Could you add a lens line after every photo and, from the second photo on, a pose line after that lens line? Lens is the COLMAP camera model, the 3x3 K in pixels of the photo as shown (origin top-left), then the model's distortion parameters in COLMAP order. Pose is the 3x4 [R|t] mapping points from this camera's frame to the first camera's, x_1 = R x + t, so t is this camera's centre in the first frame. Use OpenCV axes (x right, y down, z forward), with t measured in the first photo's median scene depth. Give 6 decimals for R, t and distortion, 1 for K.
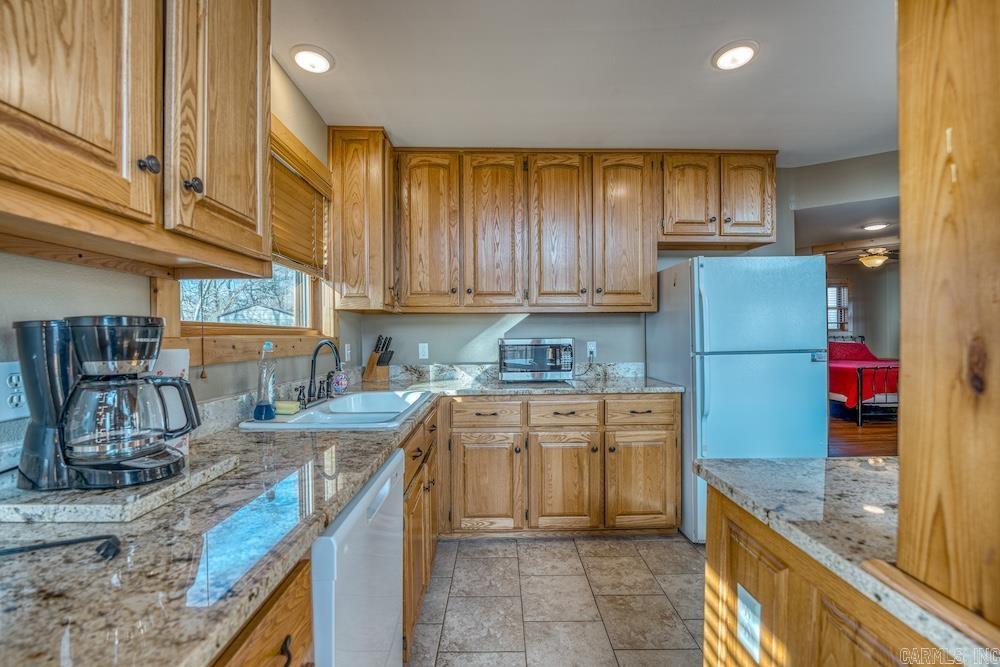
lens RADIAL K [[421.2, 0, 494.9], [0, 421.2, 335.8], [0, 0, 1]] dist [-0.030378, 0.003105]
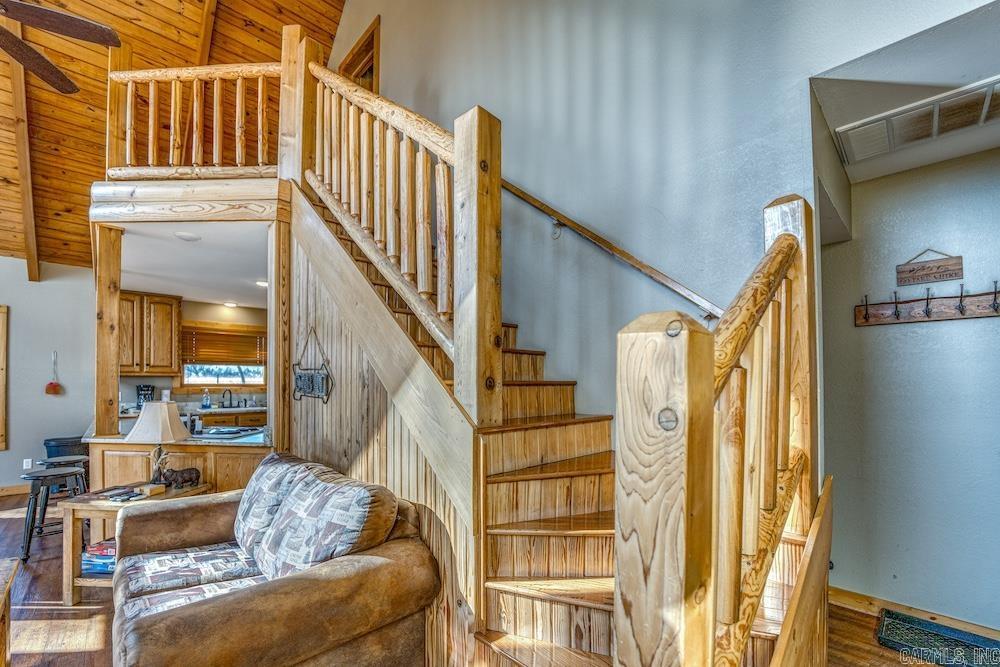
lens RADIAL K [[421.2, 0, 467.0], [0, 421.2, 379.7], [0, 0, 1]] dist [-0.030378, 0.003105]
pose [[0.694405, 0.011120, -0.719498, 2.470242], [-0.012375, 0.999917, 0.003510, -0.073328], [0.719478, 0.006467, 0.694485, 0.033736]]
